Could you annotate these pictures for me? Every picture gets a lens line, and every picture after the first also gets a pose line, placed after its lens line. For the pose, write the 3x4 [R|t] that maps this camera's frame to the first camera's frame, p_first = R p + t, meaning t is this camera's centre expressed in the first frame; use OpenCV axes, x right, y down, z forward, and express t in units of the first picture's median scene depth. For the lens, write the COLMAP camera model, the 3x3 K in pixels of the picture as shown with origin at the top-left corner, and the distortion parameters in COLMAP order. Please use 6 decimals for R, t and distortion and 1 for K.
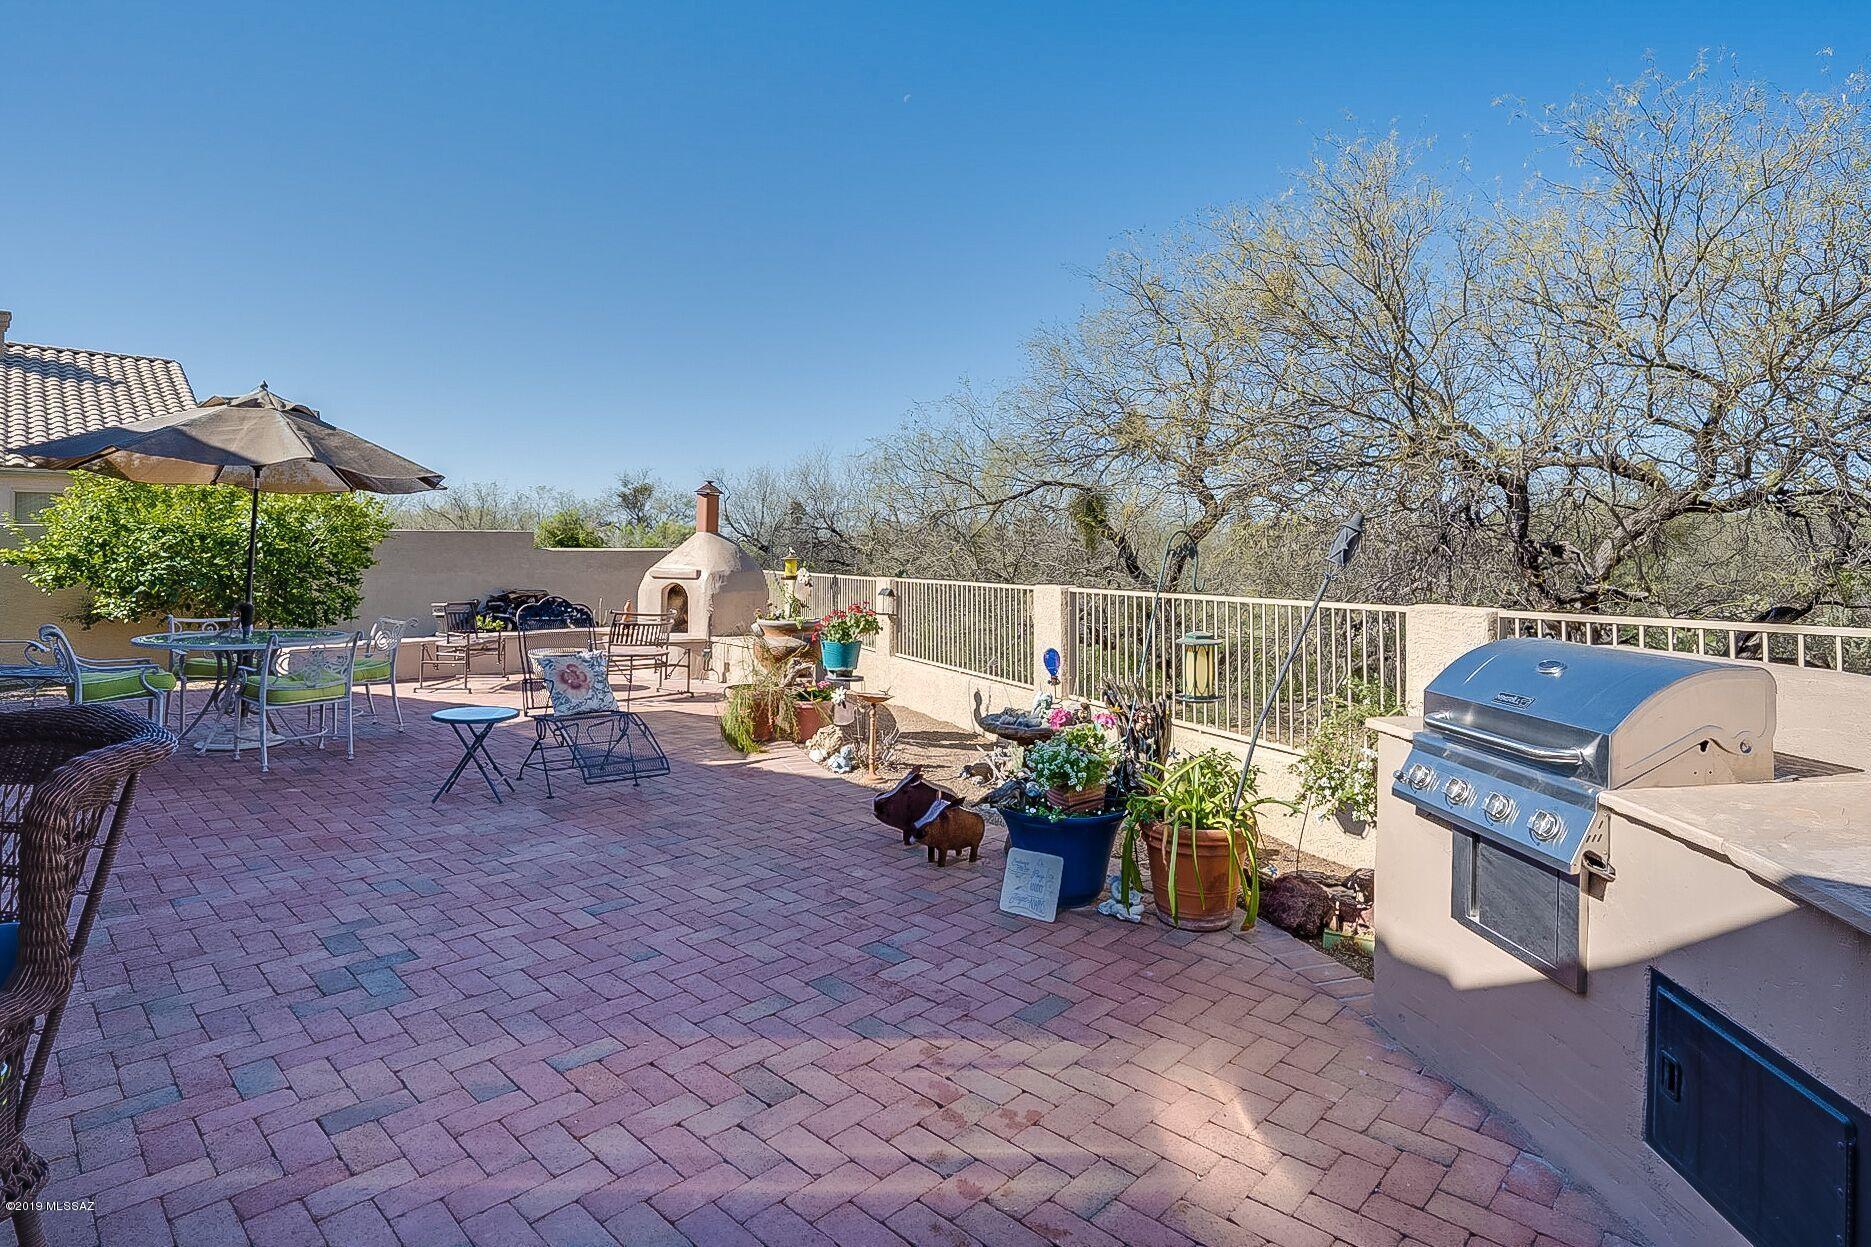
lens RADIAL K [[927.4, 0, 933.7], [0, 927.4, 533.9], [0, 0, 1]] dist [-0.032296, 0.000729]
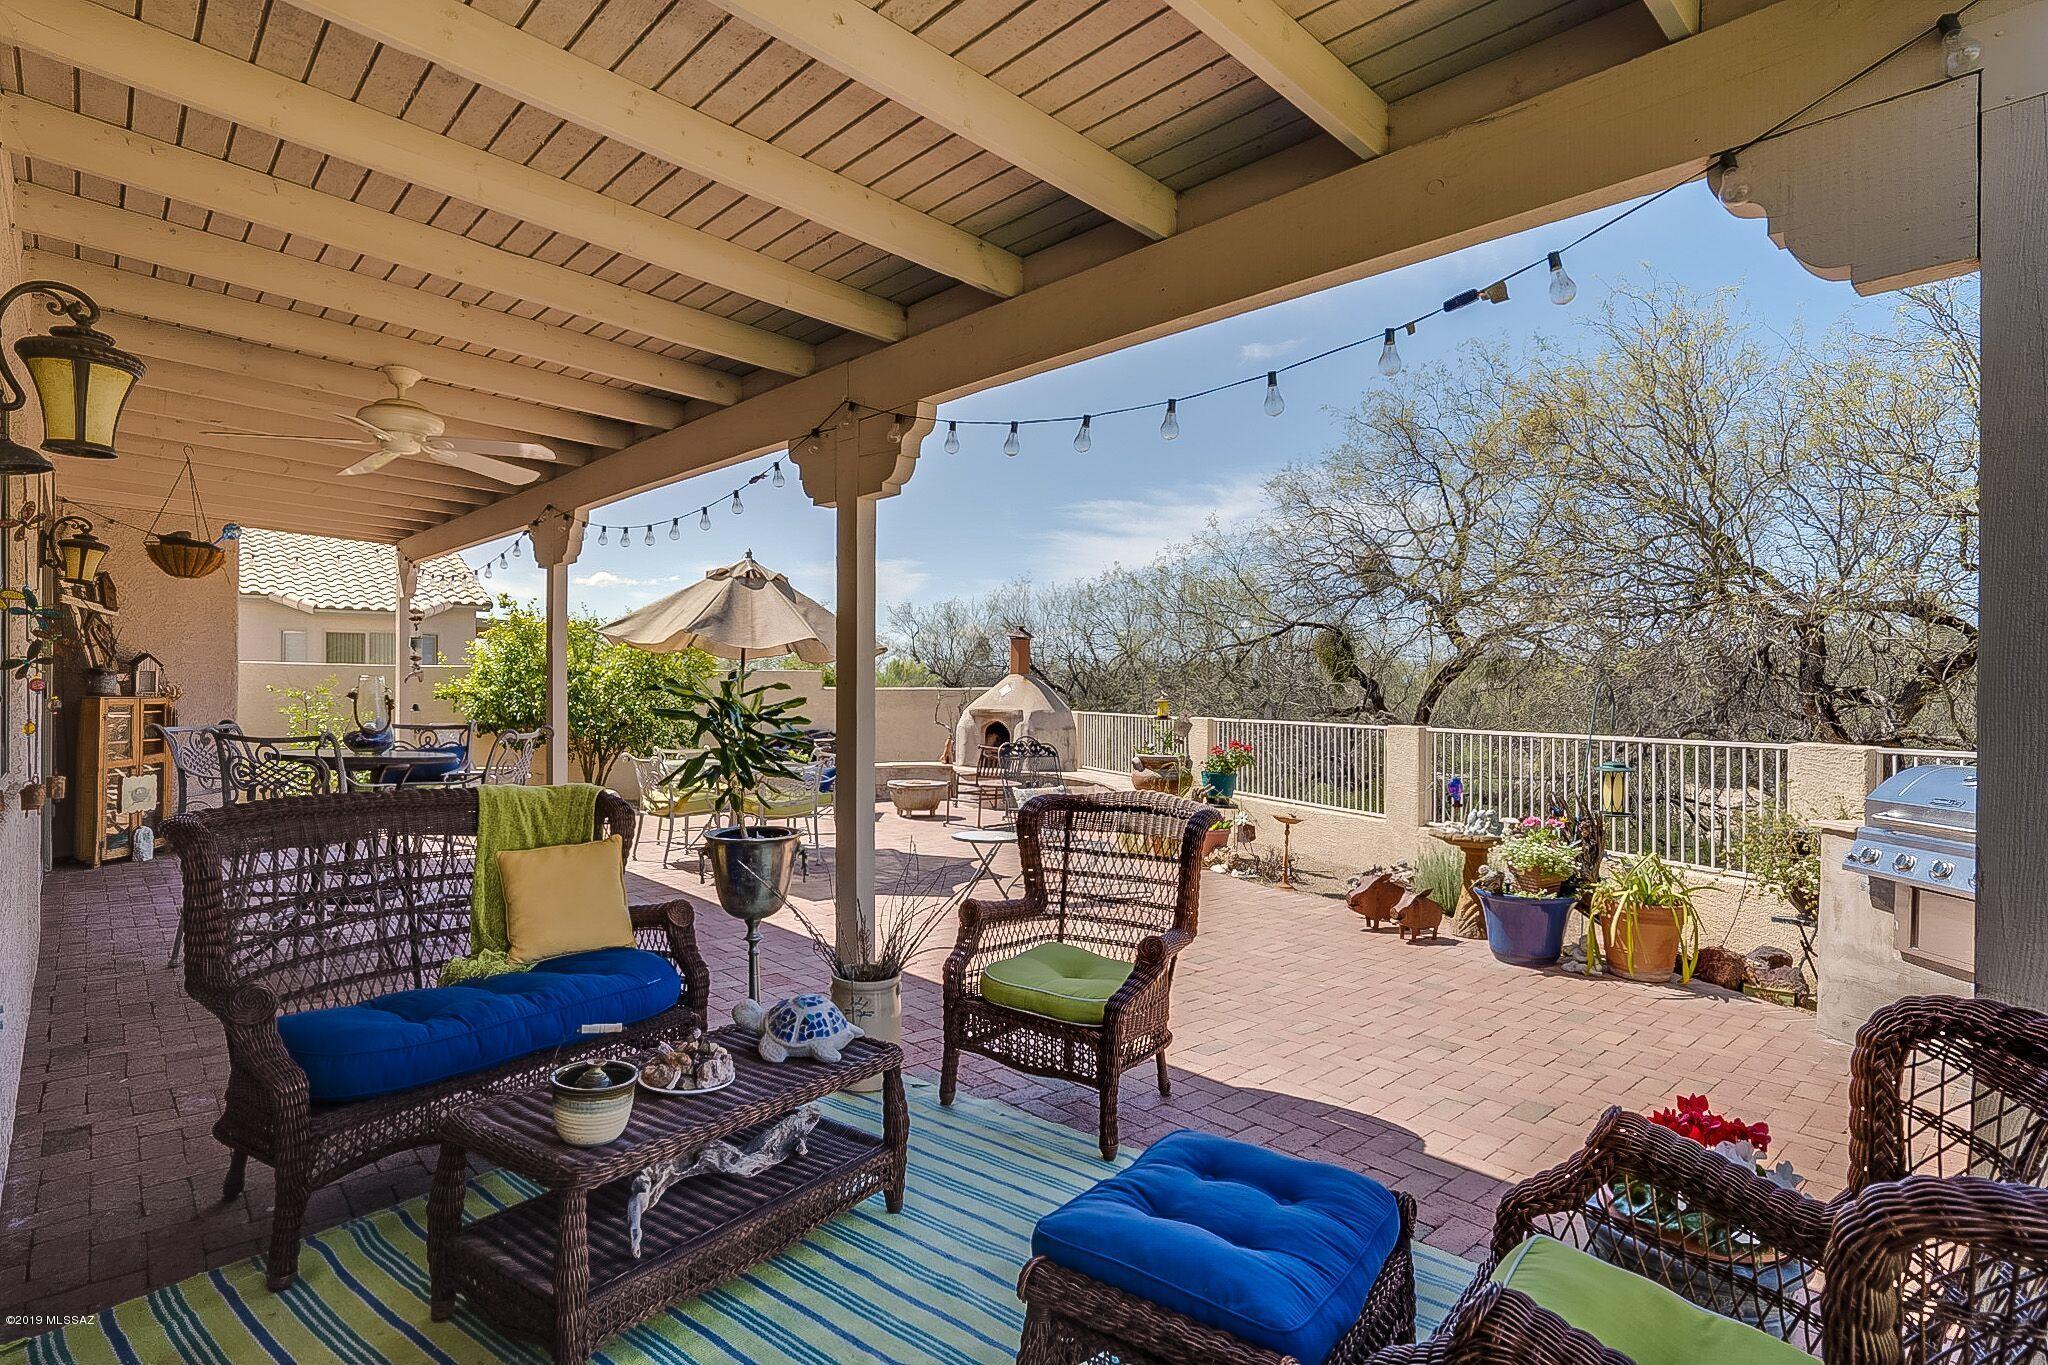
lens RADIAL K [[976.9, 0, 1010.5], [0, 976.9, 679.4], [0, 0, 1]] dist [-0.059175, 0.030939]
pose [[0.995517, -0.000972, -0.094578, -0.149039], [0.001999, 0.999940, 0.010761, -0.009382], [0.094562, -0.010902, 0.995459, -0.140996]]
